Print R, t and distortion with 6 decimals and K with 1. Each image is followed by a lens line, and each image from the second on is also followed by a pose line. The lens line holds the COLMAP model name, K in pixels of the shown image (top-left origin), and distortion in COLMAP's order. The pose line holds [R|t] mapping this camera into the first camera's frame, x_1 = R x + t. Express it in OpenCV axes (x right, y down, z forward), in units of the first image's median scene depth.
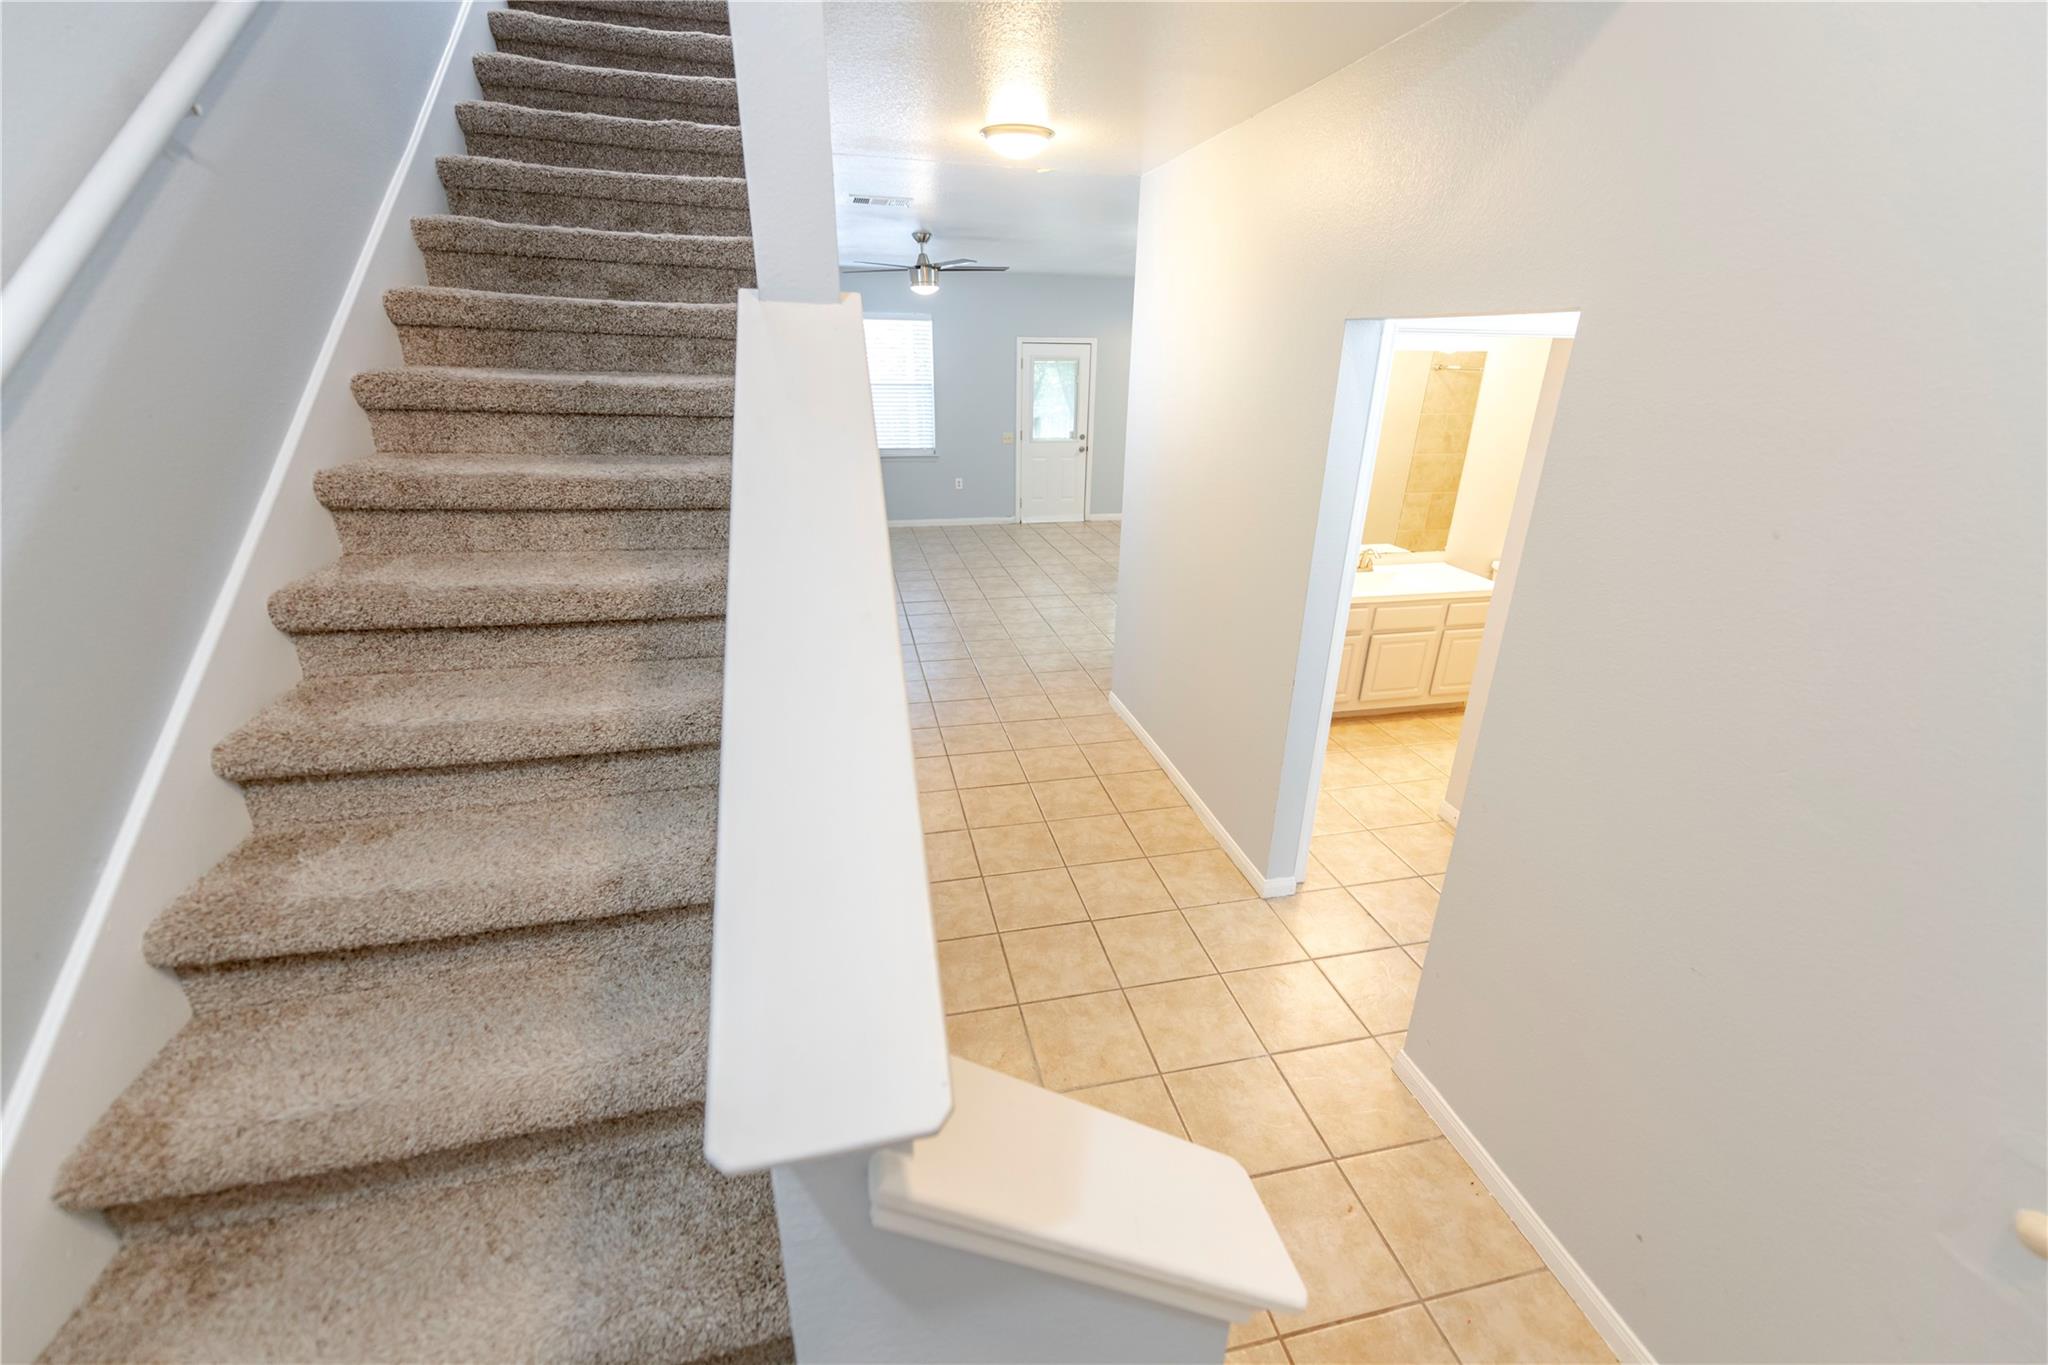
lens RADIAL K [[824.6, 0, 1029.4], [0, 824.6, 673.9], [0, 0, 1]] dist [0.009223, 0.000053]
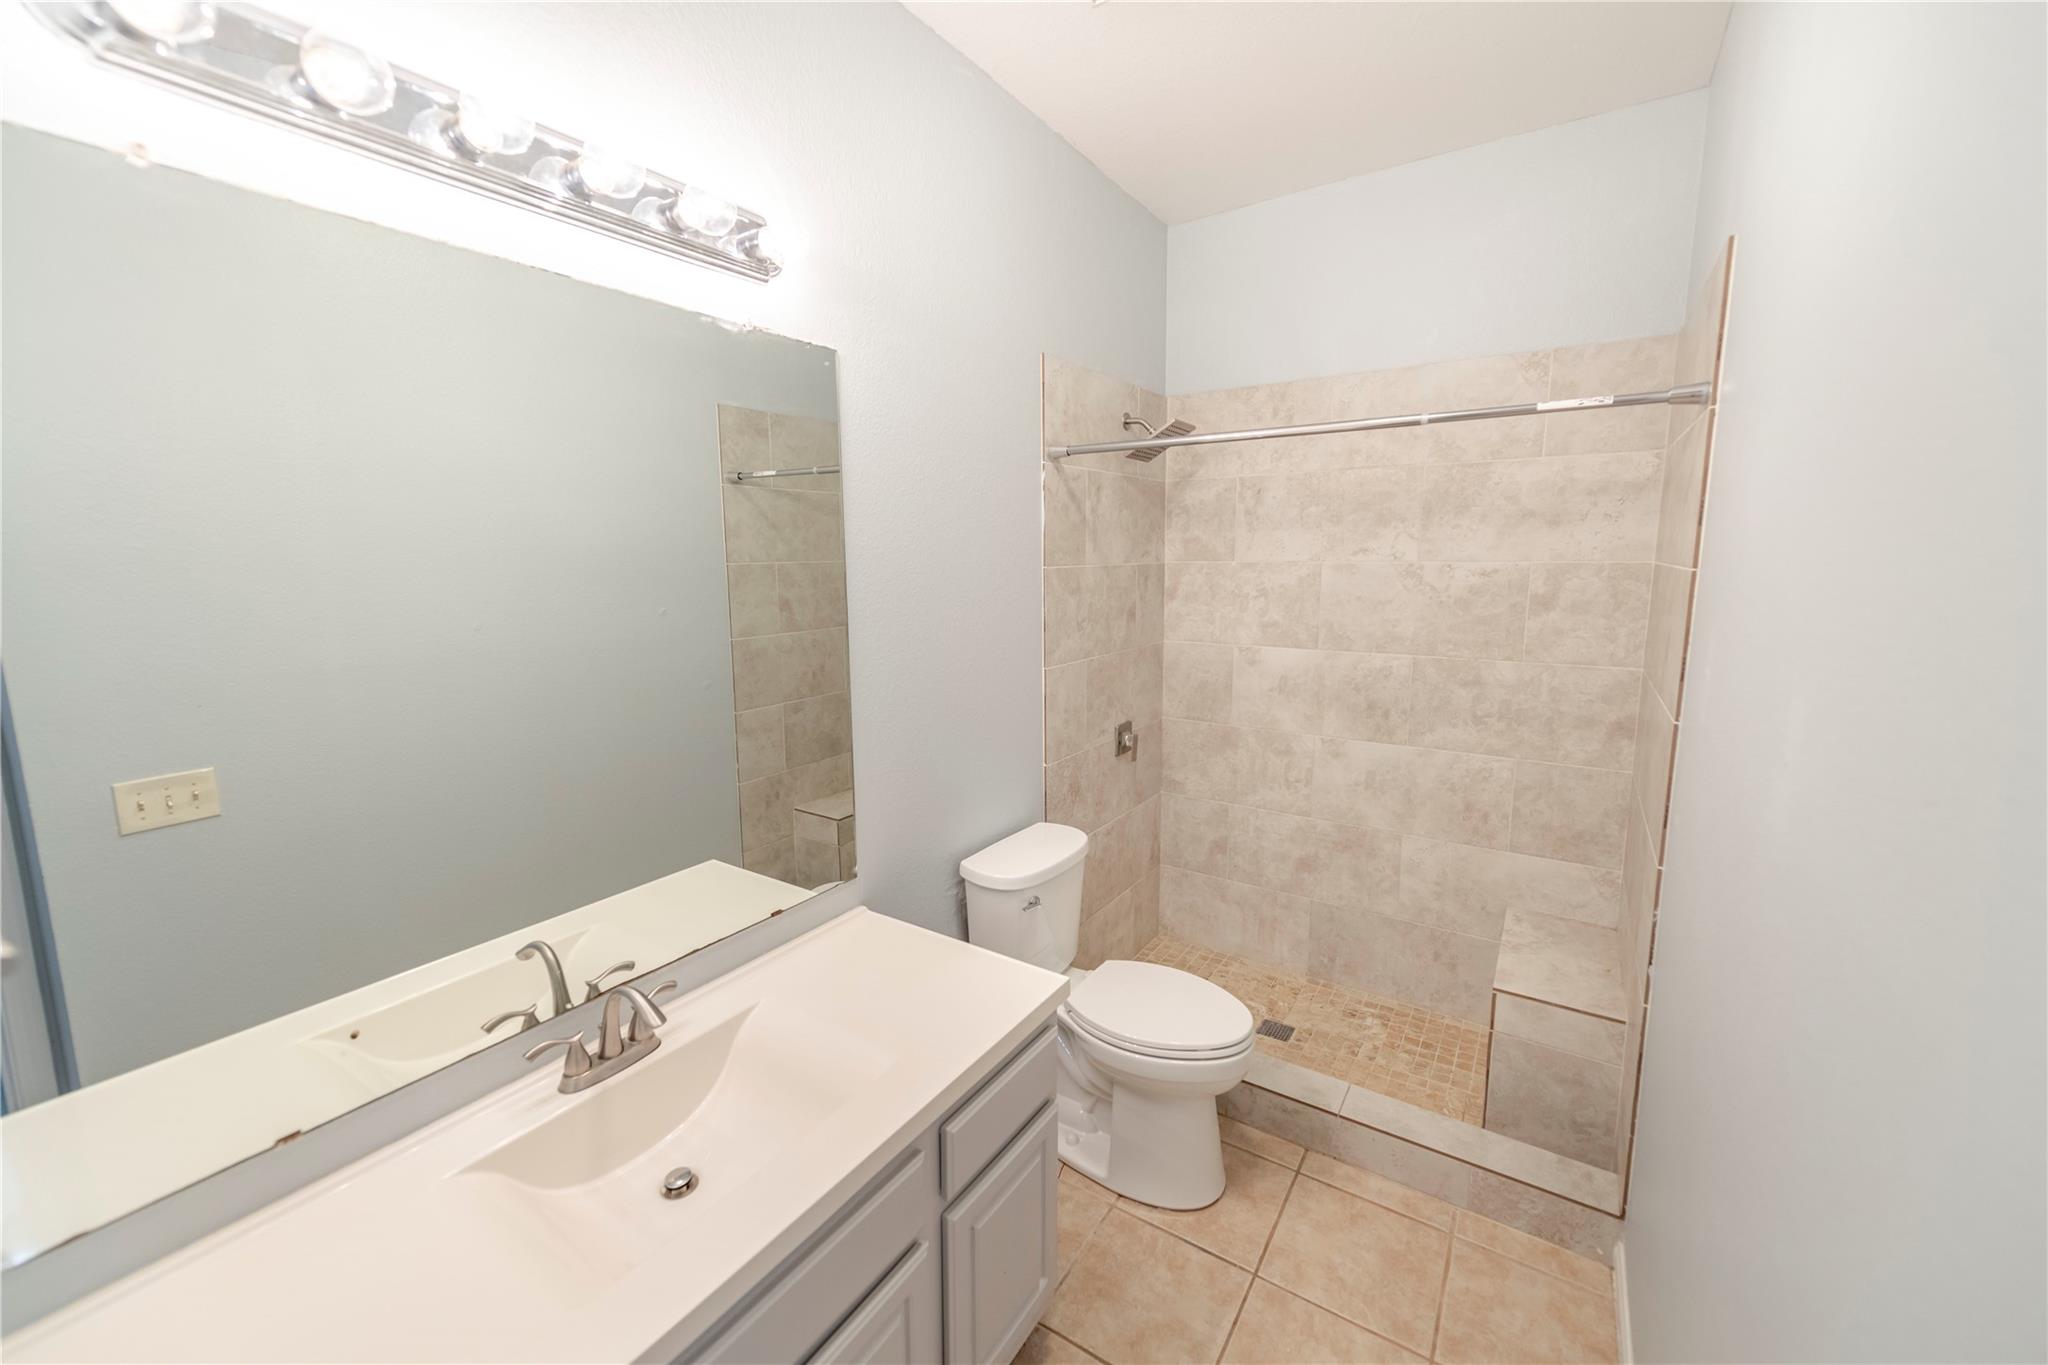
lens RADIAL K [[824.6, 0, 1029.4], [0, 824.6, 673.9], [0, 0, 1]] dist [0.009223, 0.000053]
pose [[0.732366, -0.125861, 0.669177, 0.251309], [0.275105, 0.953679, -0.121711, -0.130366], [-0.622862, 0.273231, 0.733068, 0.509185]]
